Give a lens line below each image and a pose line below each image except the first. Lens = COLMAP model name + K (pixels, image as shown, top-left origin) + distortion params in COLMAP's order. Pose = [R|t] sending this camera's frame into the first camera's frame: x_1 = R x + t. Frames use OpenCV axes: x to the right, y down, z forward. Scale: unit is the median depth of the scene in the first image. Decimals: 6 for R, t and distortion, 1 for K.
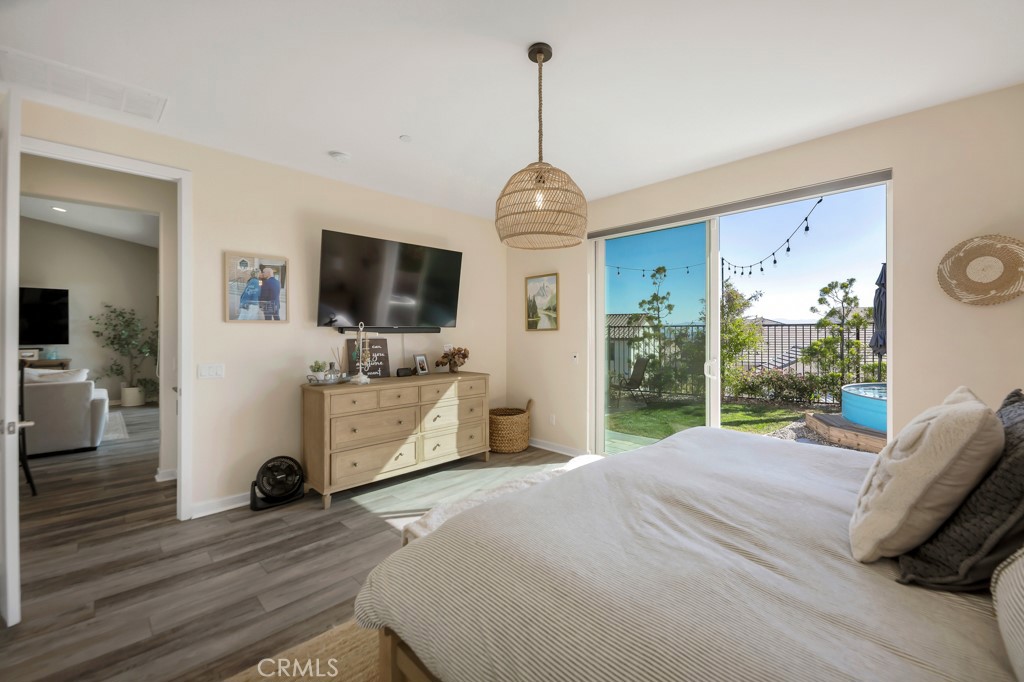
lens RADIAL K [[423.6, 0, 515.7], [0, 423.6, 336.3], [0, 0, 1]] dist [0.002636, -0.003830]
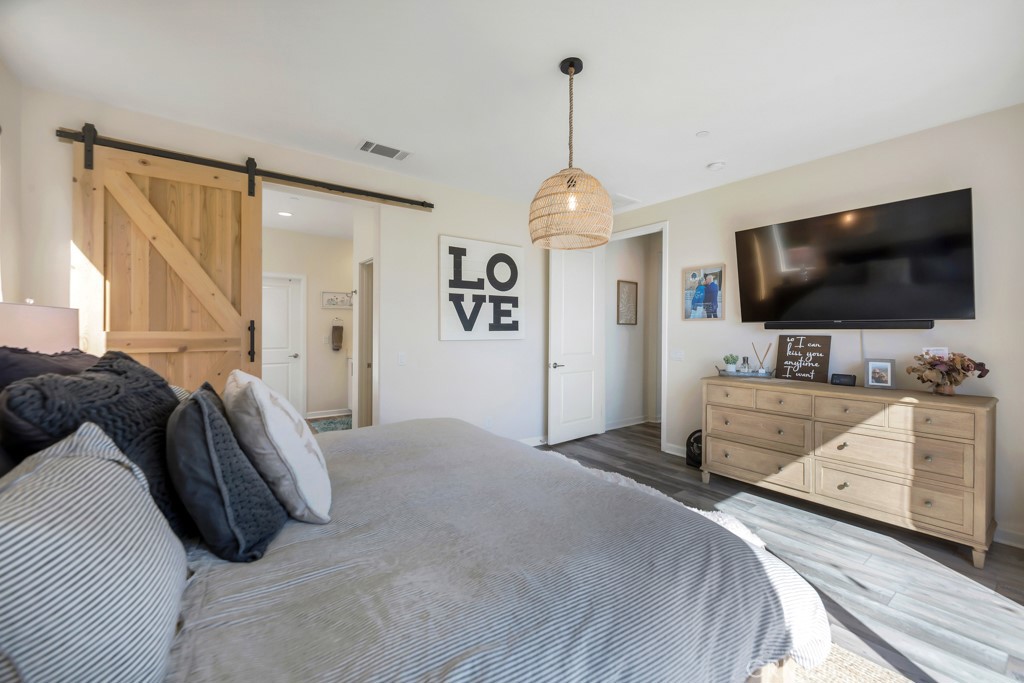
lens RADIAL K [[423.6, 0, 516.5], [0, 423.6, 331.5], [0, 0, 1]] dist [0.002636, -0.003830]
pose [[-0.165606, 0.006396, -0.986171, 0.612673], [-0.013528, 0.999870, 0.008756, -0.001902], [0.986099, 0.014791, -0.165498, 0.555695]]
